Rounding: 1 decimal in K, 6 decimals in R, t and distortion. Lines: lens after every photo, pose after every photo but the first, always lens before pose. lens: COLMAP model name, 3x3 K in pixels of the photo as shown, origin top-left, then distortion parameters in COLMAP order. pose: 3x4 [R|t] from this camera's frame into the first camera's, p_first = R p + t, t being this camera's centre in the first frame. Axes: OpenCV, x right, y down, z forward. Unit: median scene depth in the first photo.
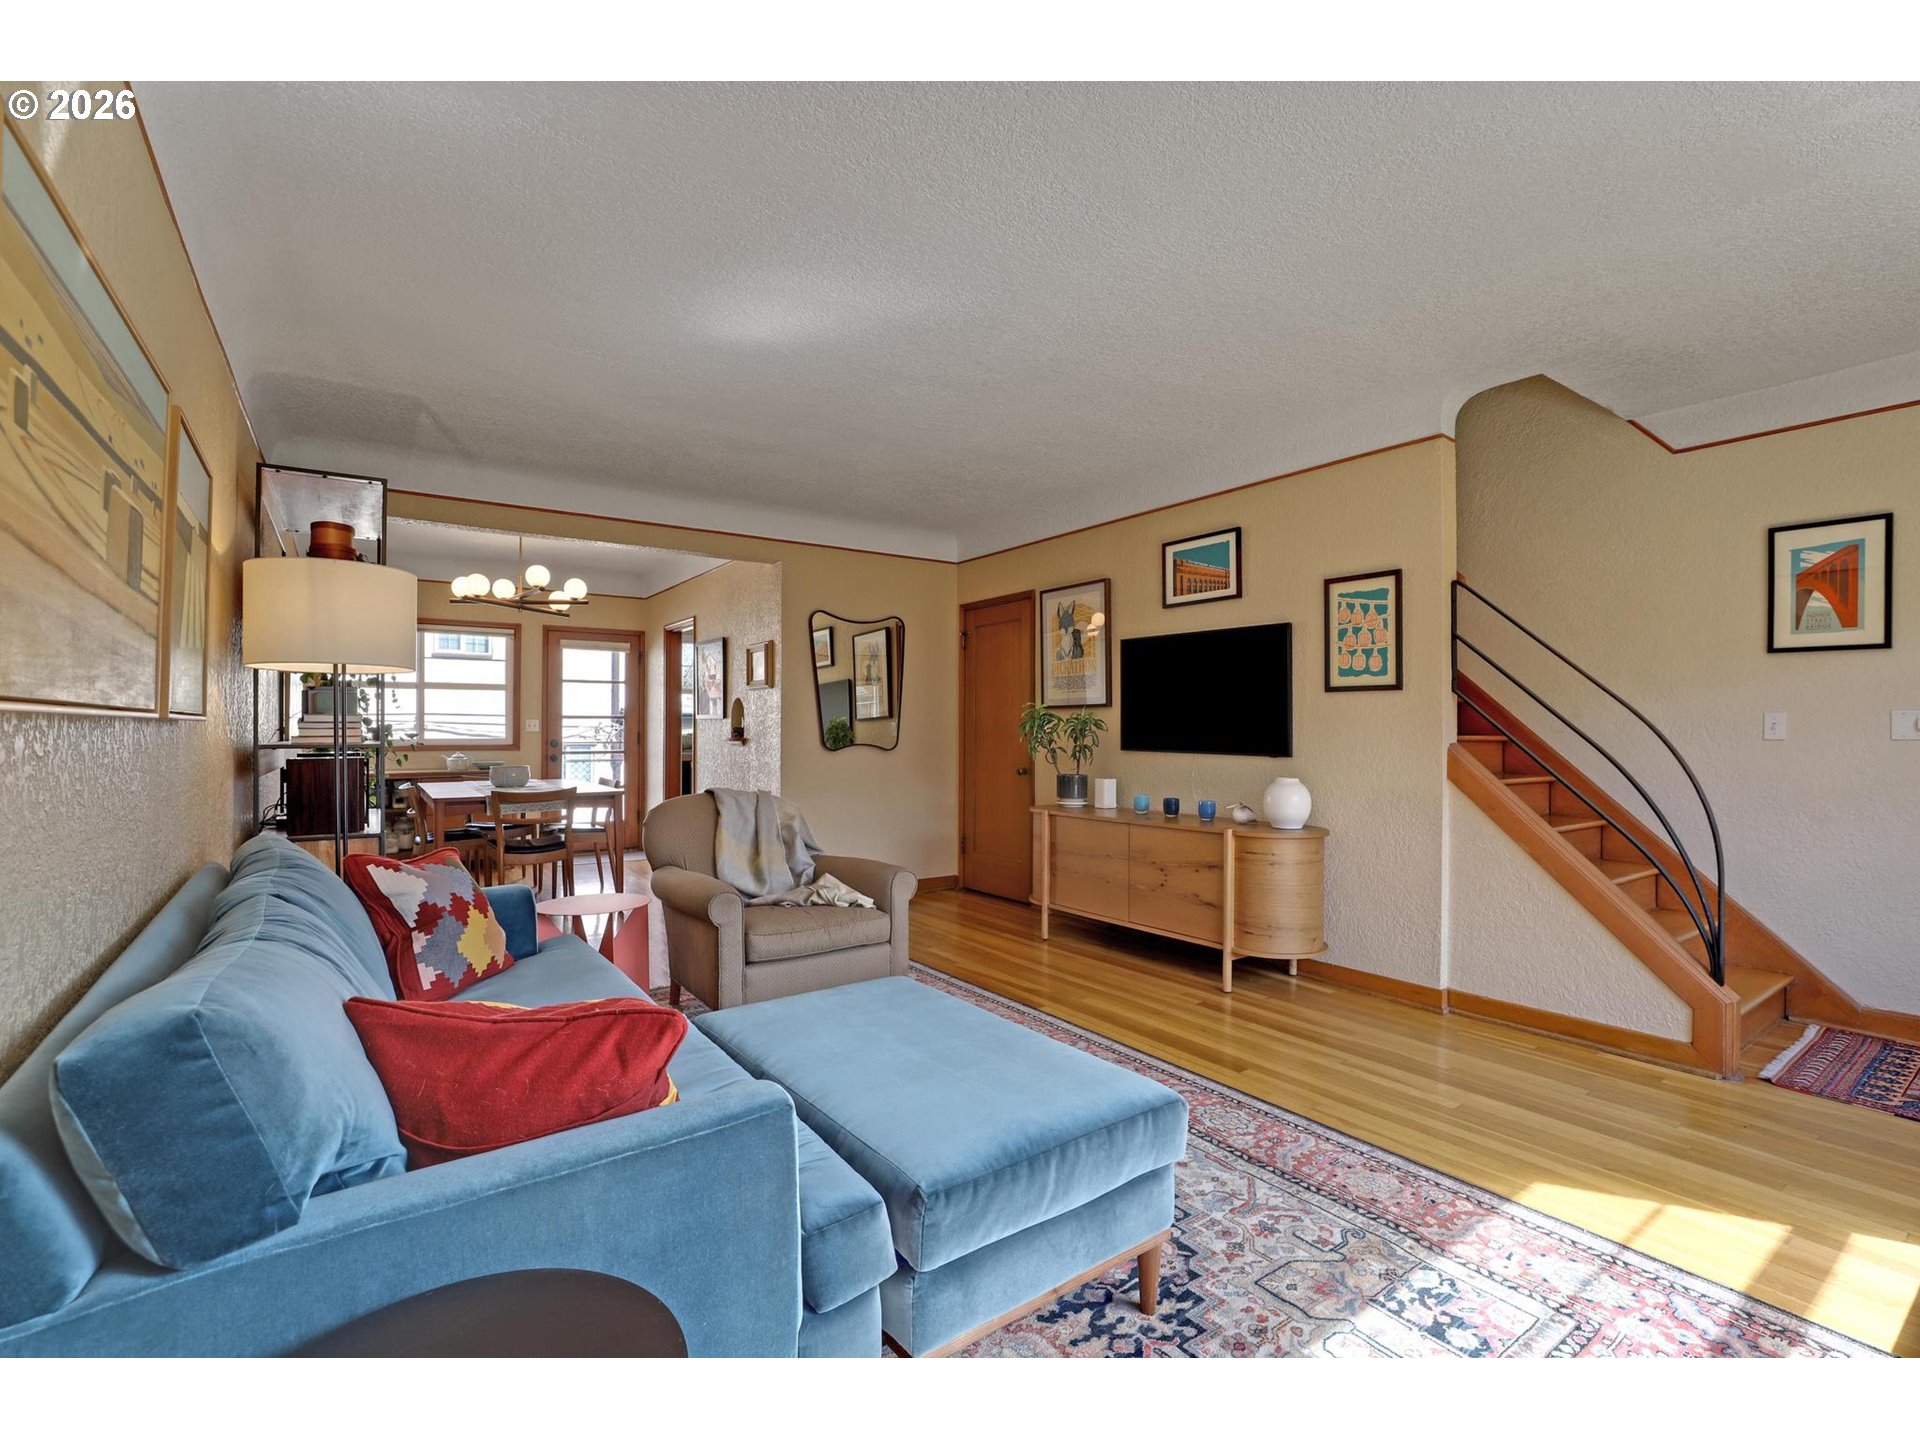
lens RADIAL K [[881.6, 0, 966.6], [0, 881.6, 729.5], [0, 0, 1]] dist [-0.049501, 0.017861]
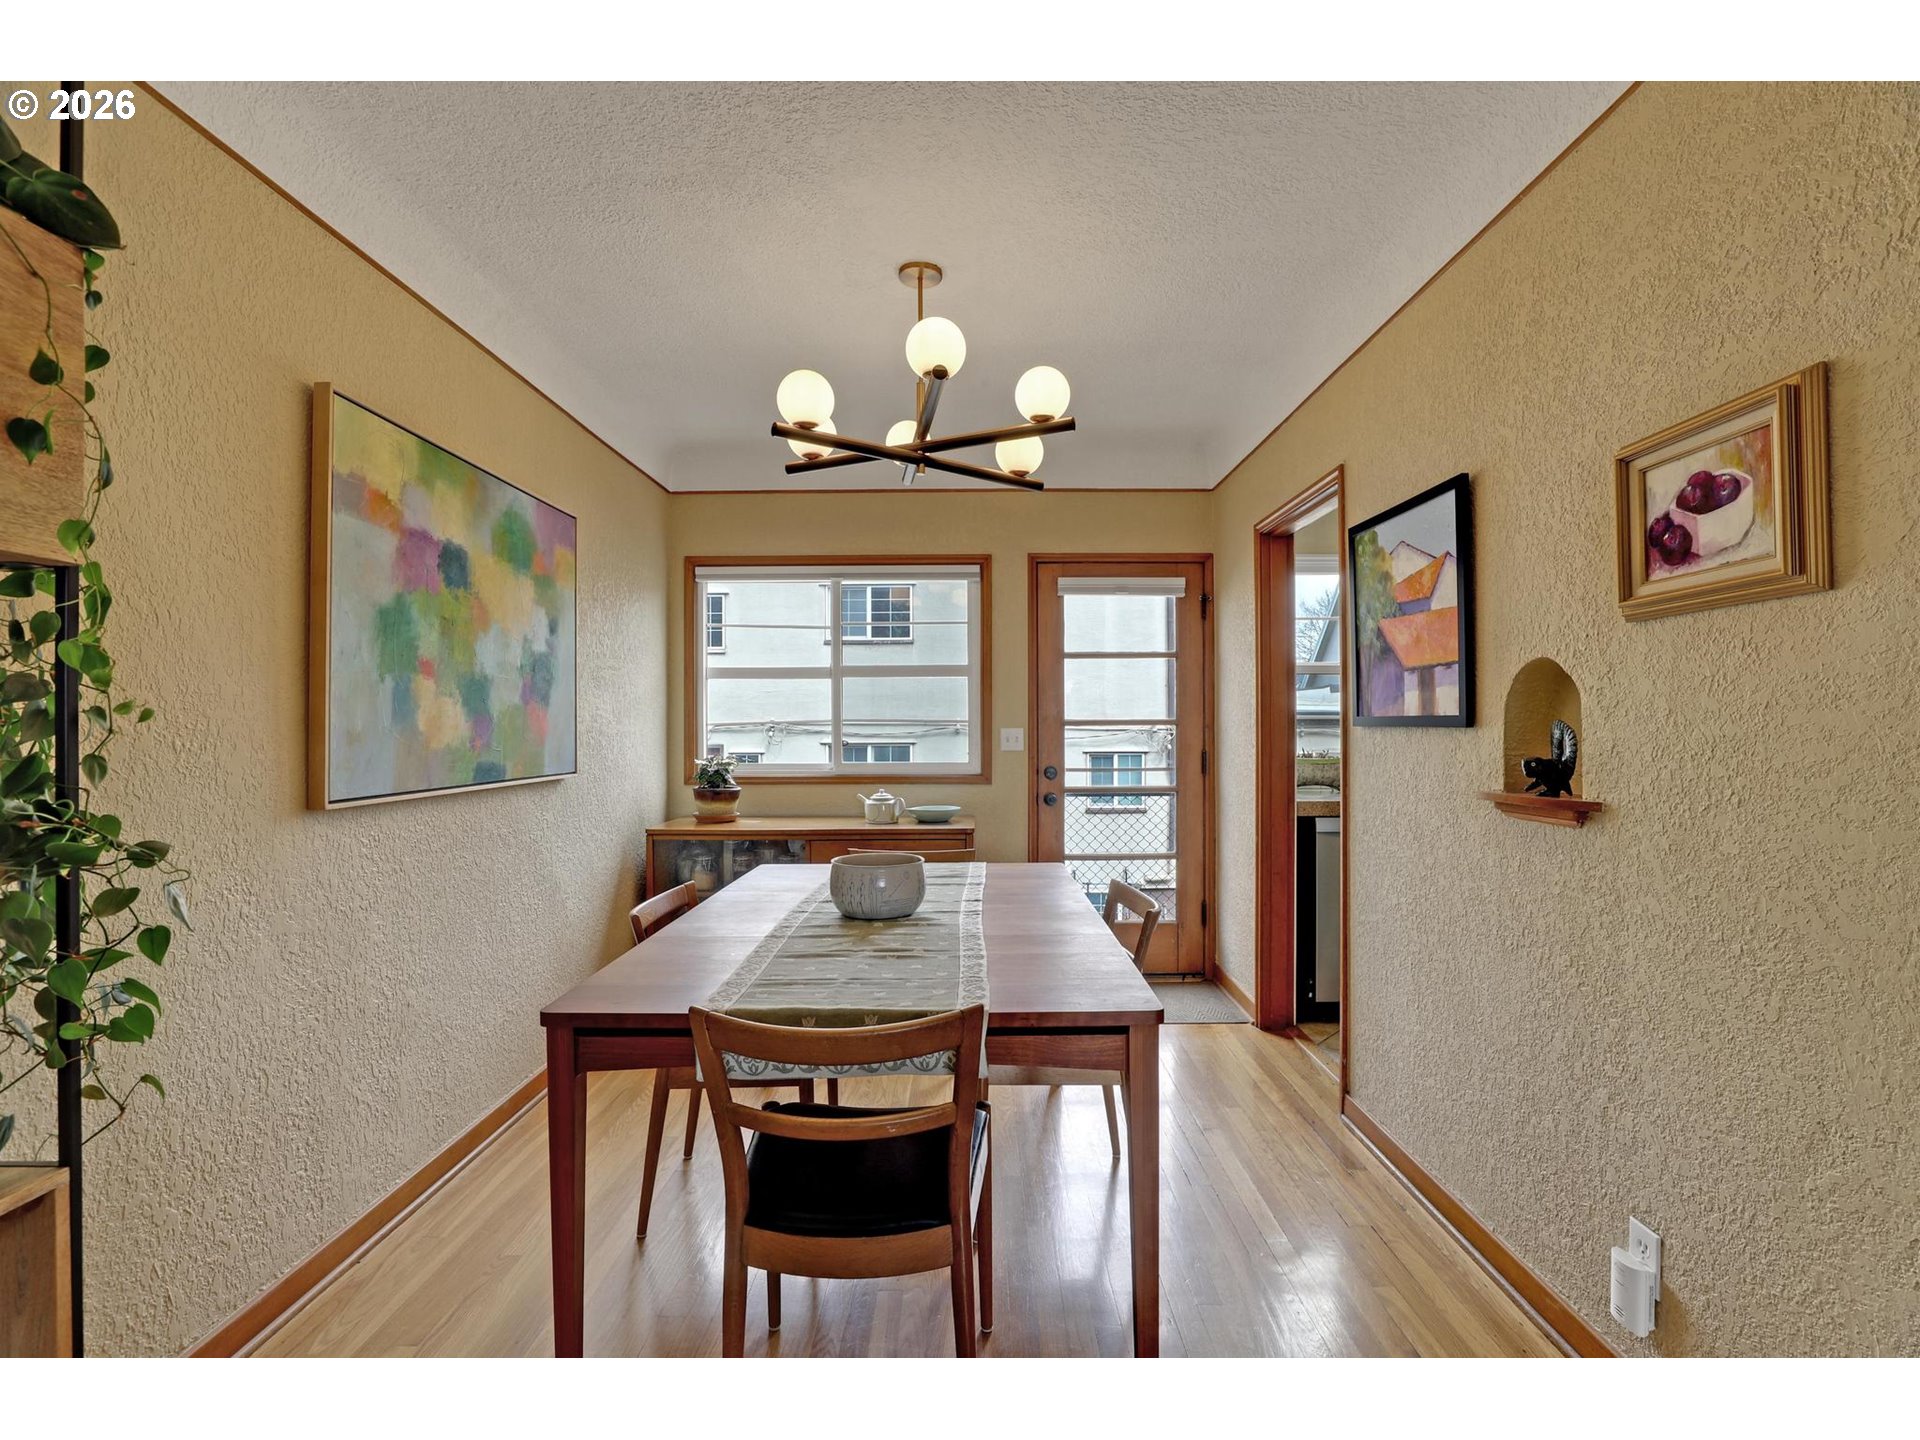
lens RADIAL K [[881.6, 0, 966.6], [0, 881.6, 729.5], [0, 0, 1]] dist [-0.049501, 0.017861]
pose [[0.815772, -0.003491, -0.578363, -0.417975], [0.003014, 0.999994, -0.001784, -0.020345], [0.578366, -0.000288, 0.815778, 1.100325]]
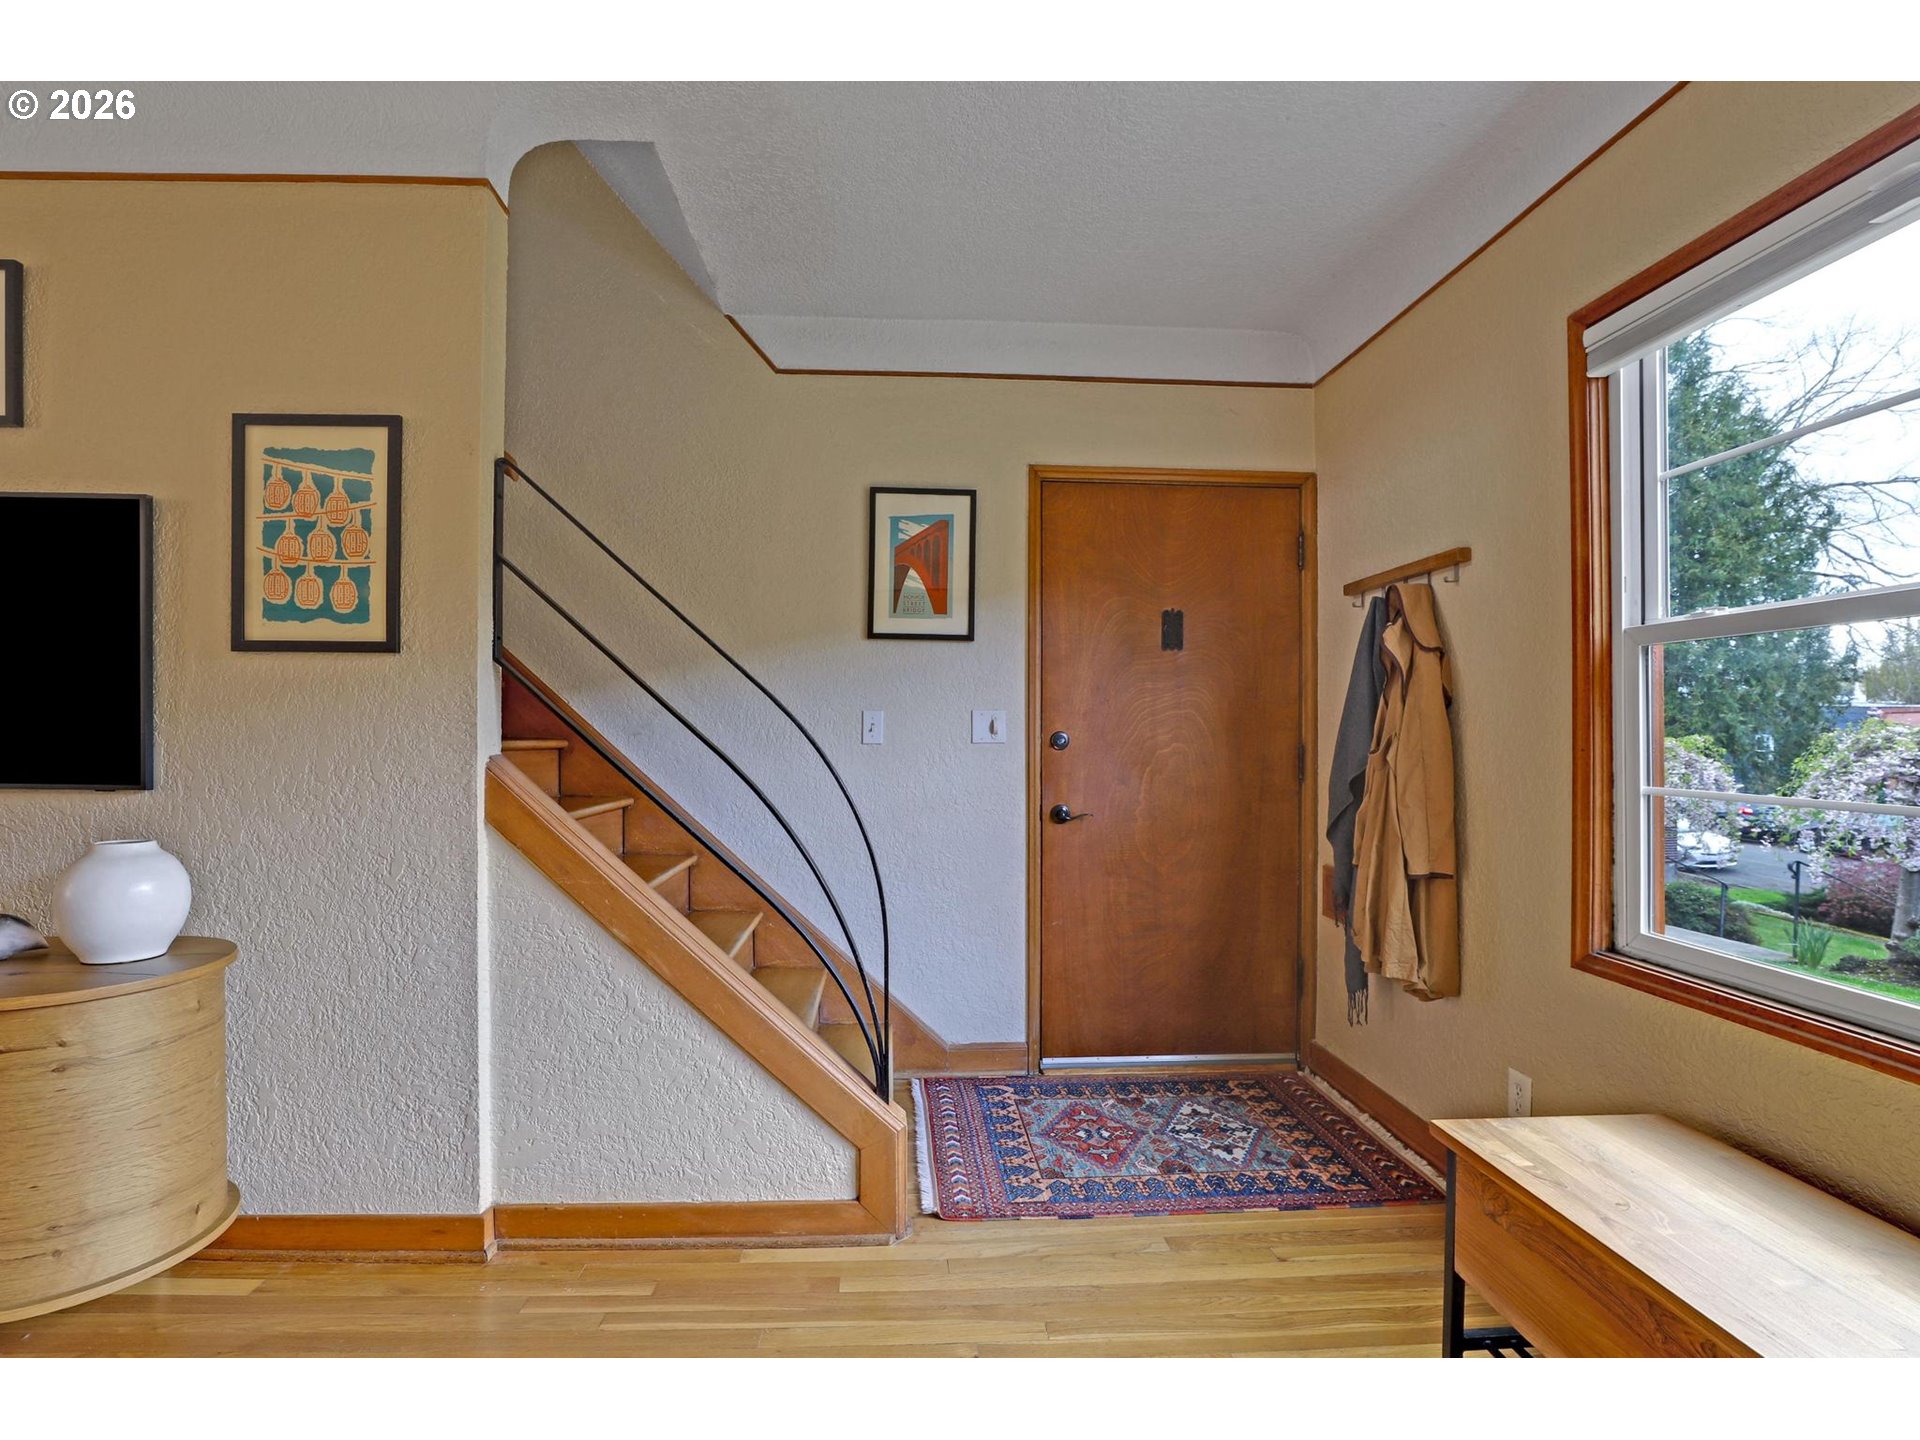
lens RADIAL K [[887.3, 0, 926.3], [0, 887.3, 733.9], [0, 0, 1]] dist [-0.038623, 0.000387]
pose [[0.540603, -0.001090, 0.841277, 0.234245], [-0.003270, 0.999989, 0.003397, -0.000644], [-0.841272, -0.004587, 0.540593, 0.460096]]
